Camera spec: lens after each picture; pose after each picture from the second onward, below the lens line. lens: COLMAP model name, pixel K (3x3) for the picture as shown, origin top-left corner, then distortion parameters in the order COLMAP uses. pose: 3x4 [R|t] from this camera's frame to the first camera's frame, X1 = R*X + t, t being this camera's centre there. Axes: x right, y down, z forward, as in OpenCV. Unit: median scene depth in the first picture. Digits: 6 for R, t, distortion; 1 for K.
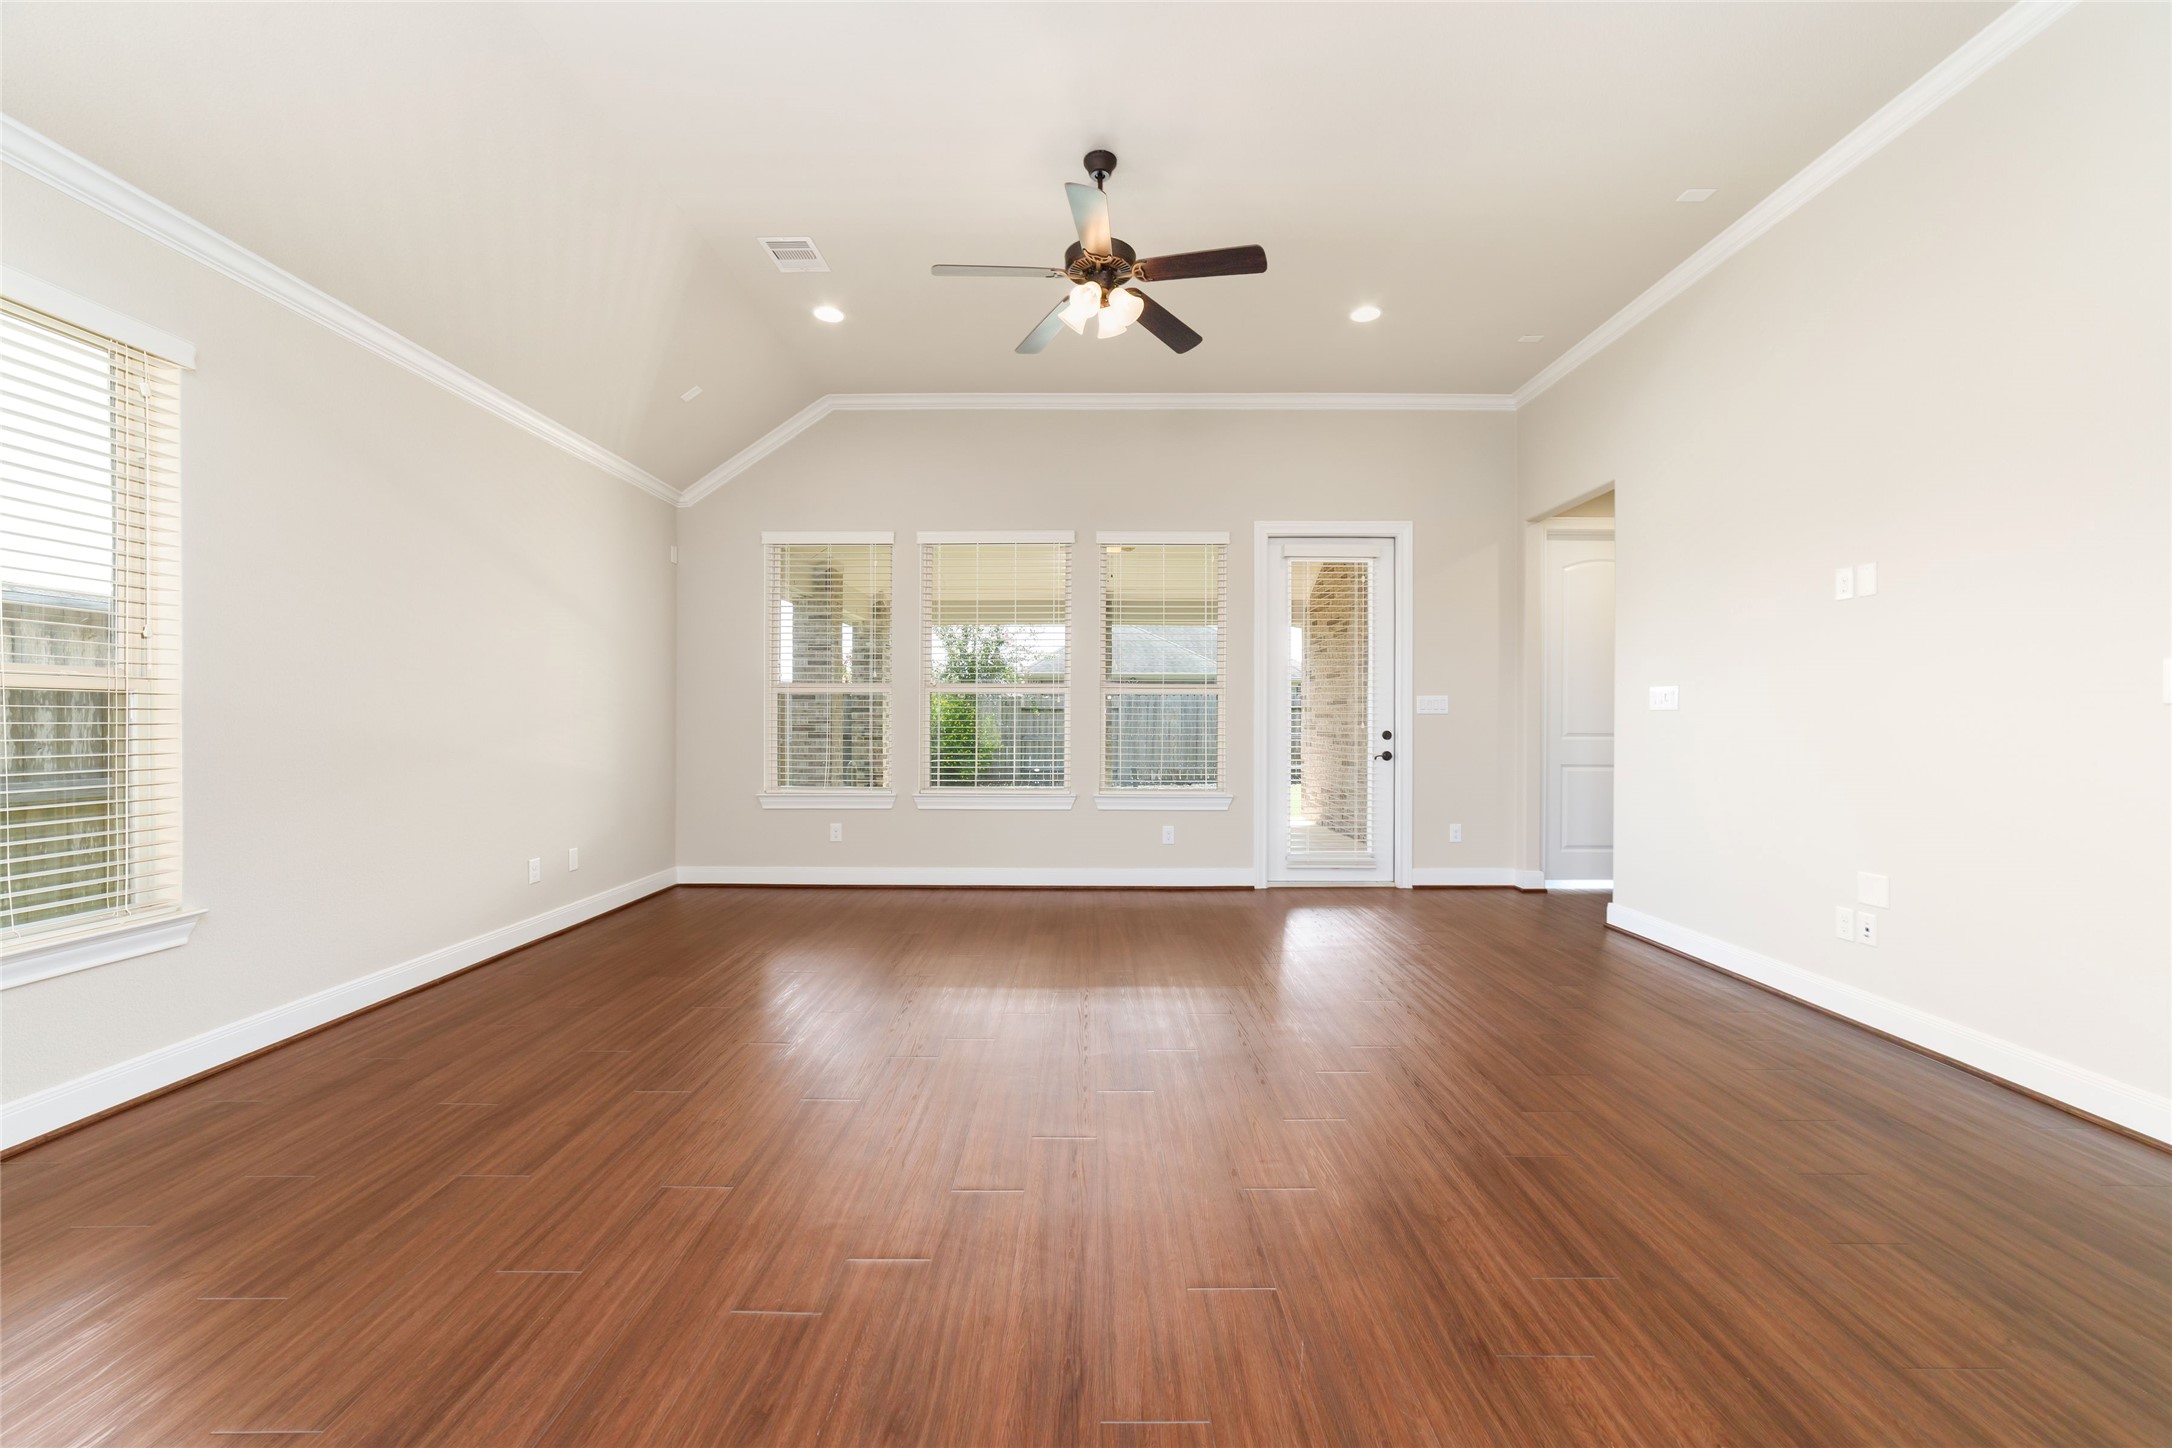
lens RADIAL K [[835.5, 0, 1082.3], [0, 835.5, 720.7], [0, 0, 1]] dist [-0.015688, 0.000063]
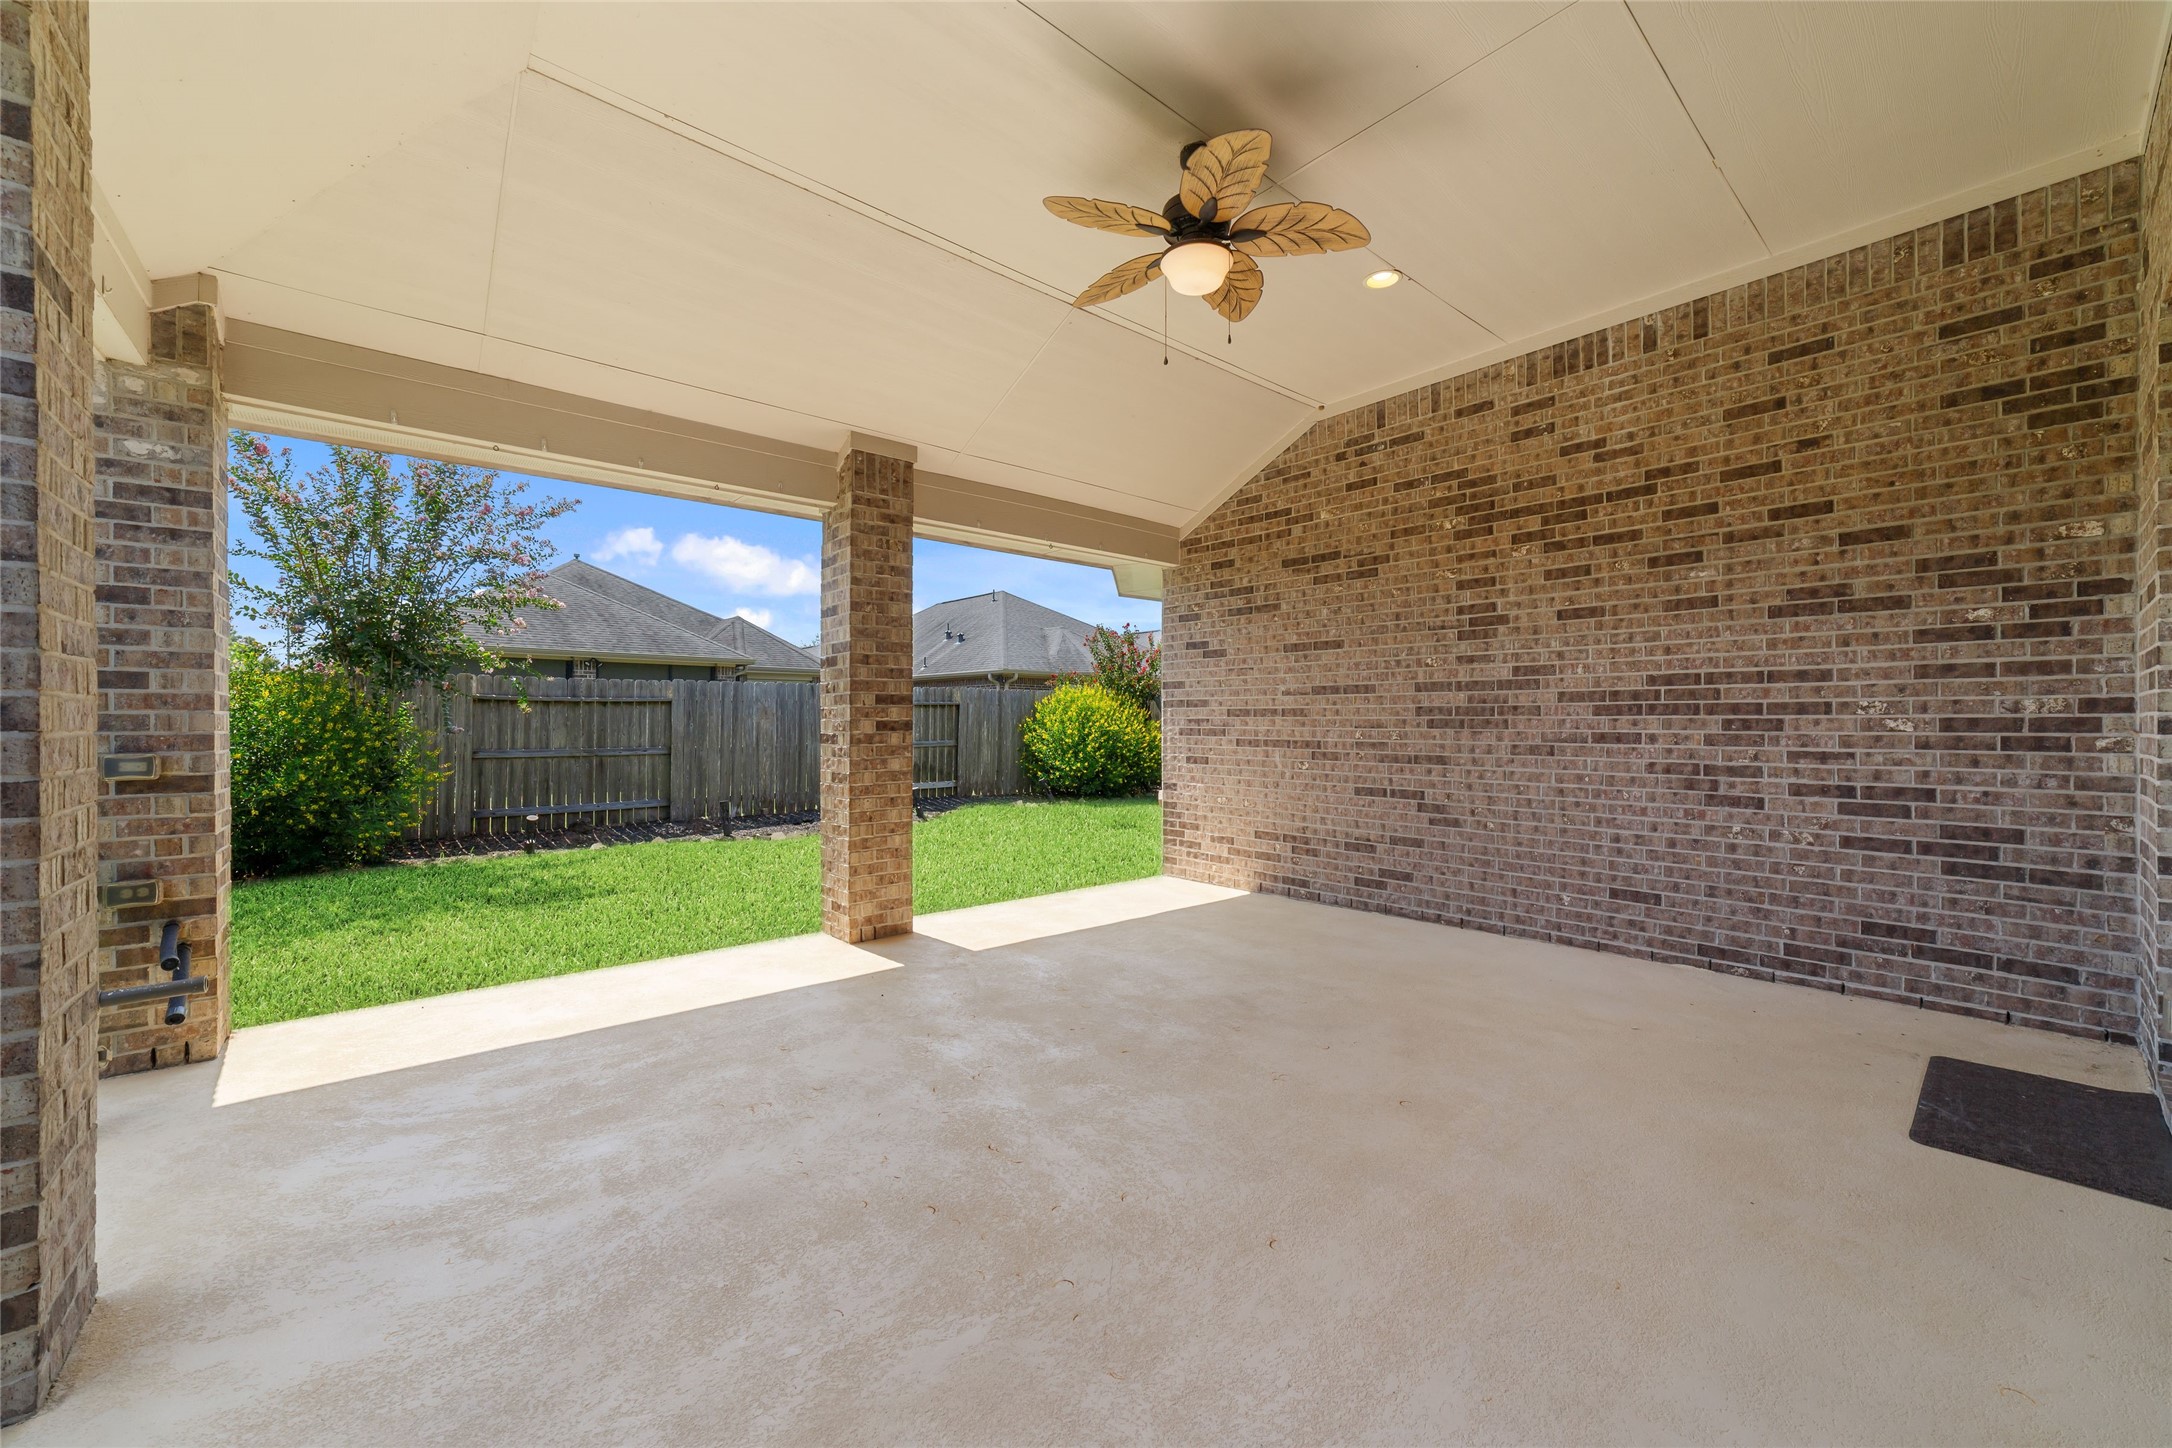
lens RADIAL K [[835.5, 0, 1082.3], [0, 835.5, 720.7], [0, 0, 1]] dist [-0.015688, 0.000063]
pose [[0.748101, -0.005216, 0.663564, -0.217127], [0.007273, 0.999973, -0.000339, -0.002082], [-0.663545, 0.005080, 0.748119, 0.628438]]
